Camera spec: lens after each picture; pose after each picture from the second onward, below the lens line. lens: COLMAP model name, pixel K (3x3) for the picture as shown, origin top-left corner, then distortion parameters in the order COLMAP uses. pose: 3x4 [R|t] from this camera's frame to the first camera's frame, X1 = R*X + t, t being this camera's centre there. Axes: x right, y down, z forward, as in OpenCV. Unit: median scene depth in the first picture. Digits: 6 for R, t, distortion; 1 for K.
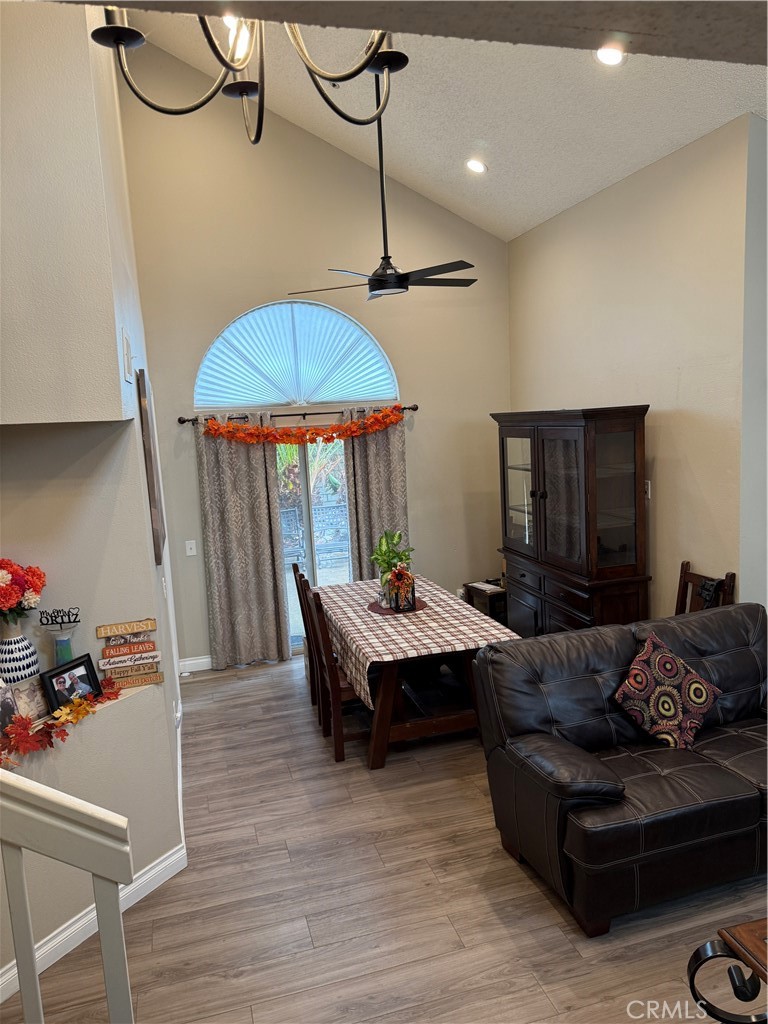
lens RADIAL K [[718.6, 0, 386.8], [0, 718.6, 517.0], [0, 0, 1]] dist [0.137169, -0.191858]
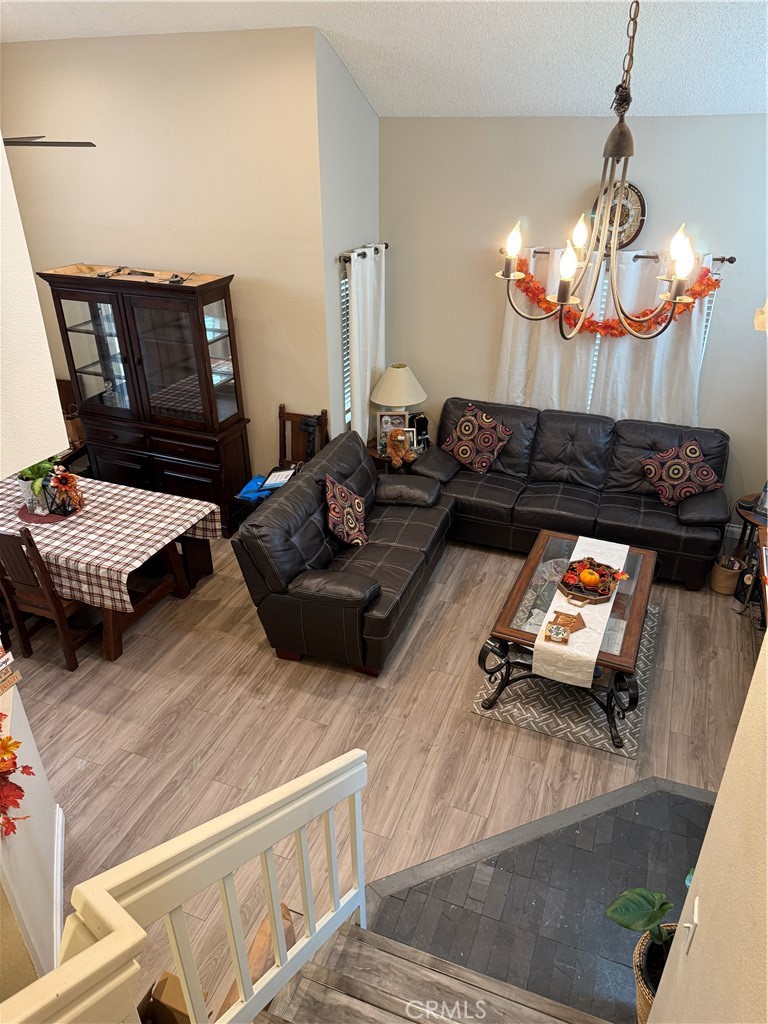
lens RADIAL K [[698.3, 0, 385.7], [0, 698.3, 528.9], [0, 0, 1]] dist [0.056423, -0.168756]
pose [[0.606657, -0.344390, 0.716494, -0.431182], [0.081251, 0.923432, 0.375061, -0.181630], [-0.790801, -0.169318, 0.588188, 0.096512]]
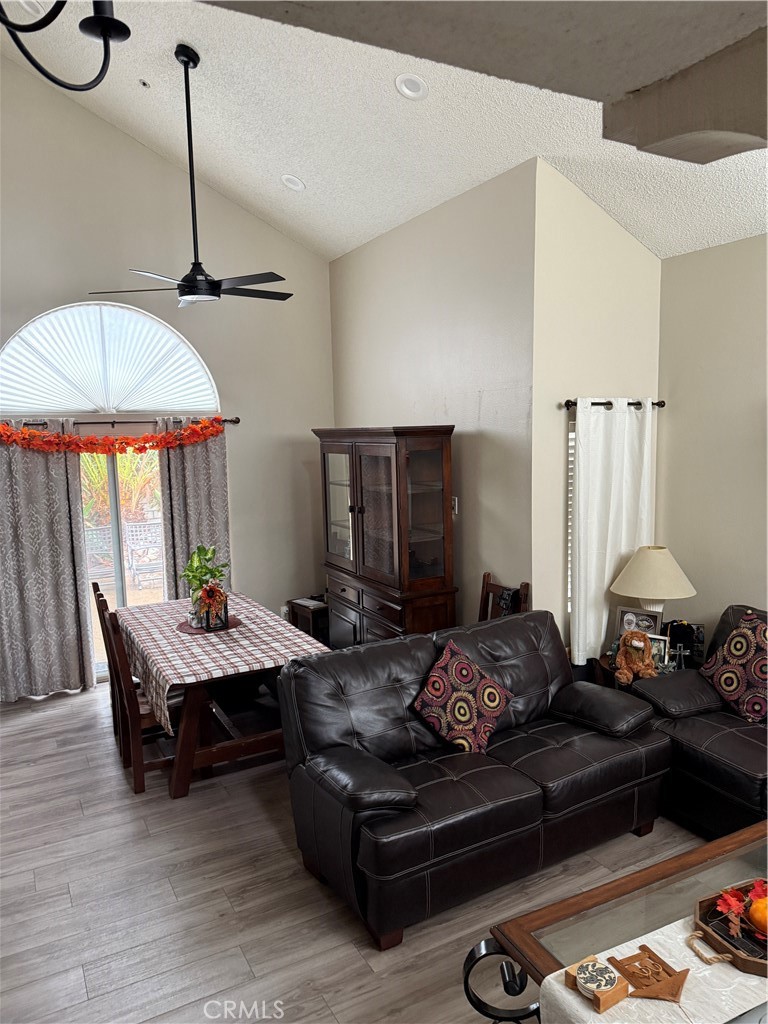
lens RADIAL K [[718.6, 0, 386.8], [0, 718.6, 517.0], [0, 0, 1]] dist [0.137169, -0.191858]
pose [[0.977205, 0.004510, 0.212252, 0.042810], [0.001168, 0.999645, -0.026617, 0.007178], [-0.212297, 0.026258, 0.976852, 0.006780]]
